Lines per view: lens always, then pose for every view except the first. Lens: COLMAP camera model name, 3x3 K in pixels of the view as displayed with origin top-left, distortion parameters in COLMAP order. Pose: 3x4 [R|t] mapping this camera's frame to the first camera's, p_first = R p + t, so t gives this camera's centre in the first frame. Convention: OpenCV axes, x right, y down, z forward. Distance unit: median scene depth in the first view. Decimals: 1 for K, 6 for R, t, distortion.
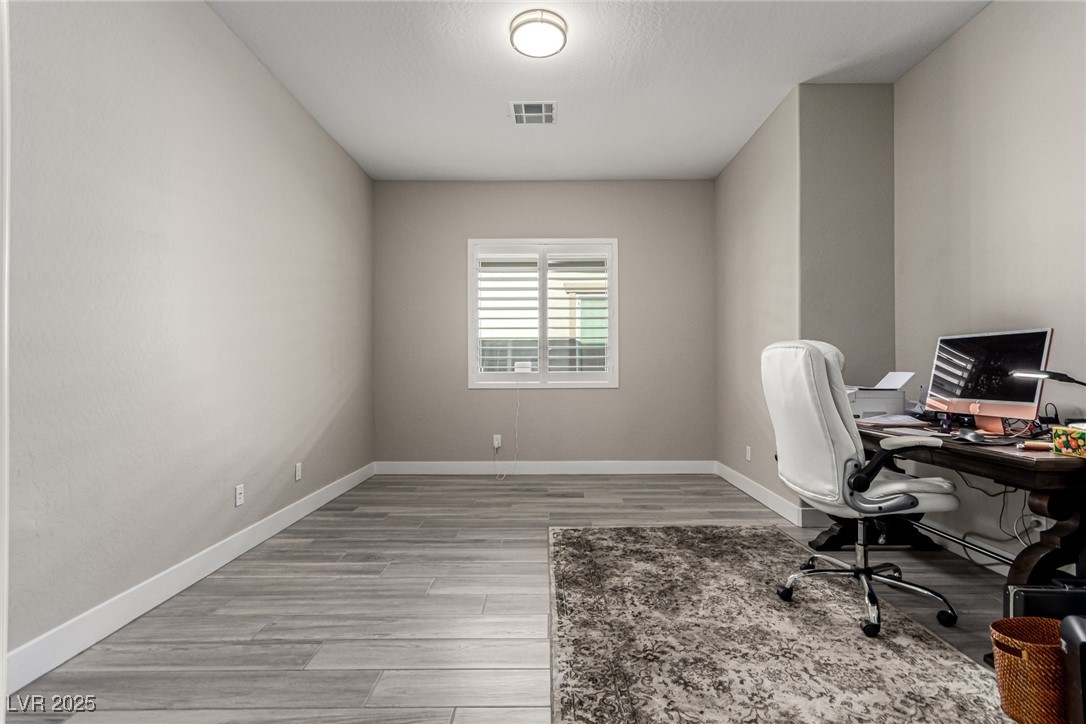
lens RADIAL K [[514.9, 0, 544.7], [0, 514.9, 363.4], [0, 0, 1]] dist [0.003361, -0.001656]
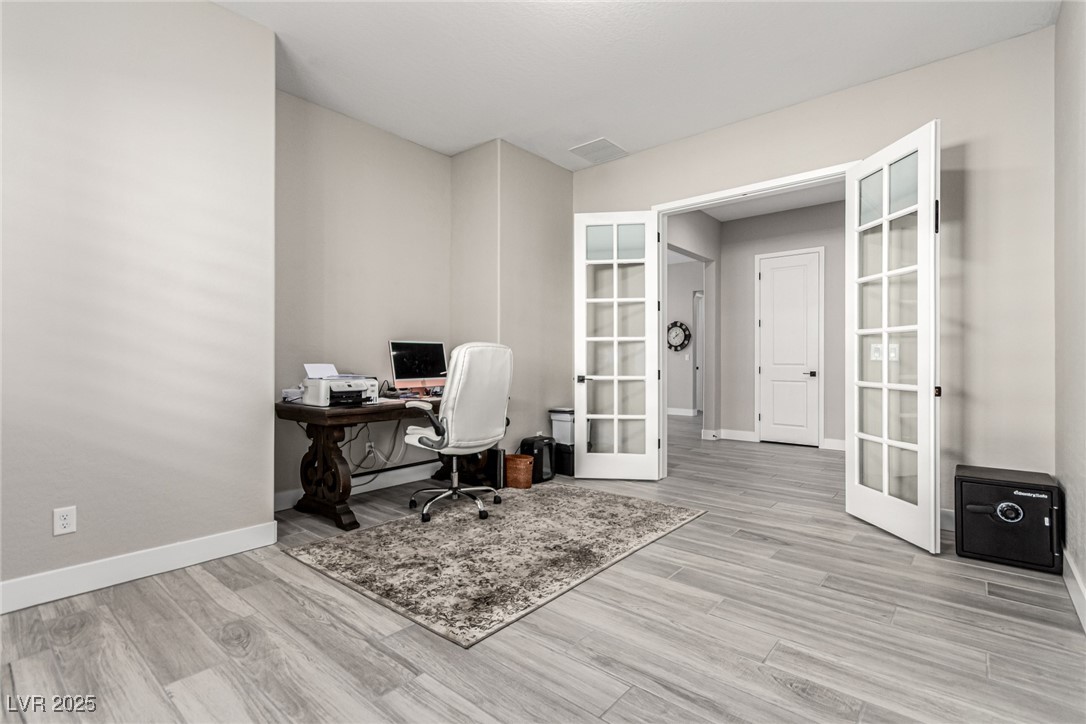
lens RADIAL K [[514.9, 0, 546.4], [0, 514.9, 359.9], [0, 0, 1]] dist [0.003361, -0.001656]
pose [[-0.771449, 0.004019, 0.636279, -0.682781], [-0.005257, 0.999906, -0.012689, 0.026418], [-0.636270, -0.013134, -0.771355, 2.281492]]
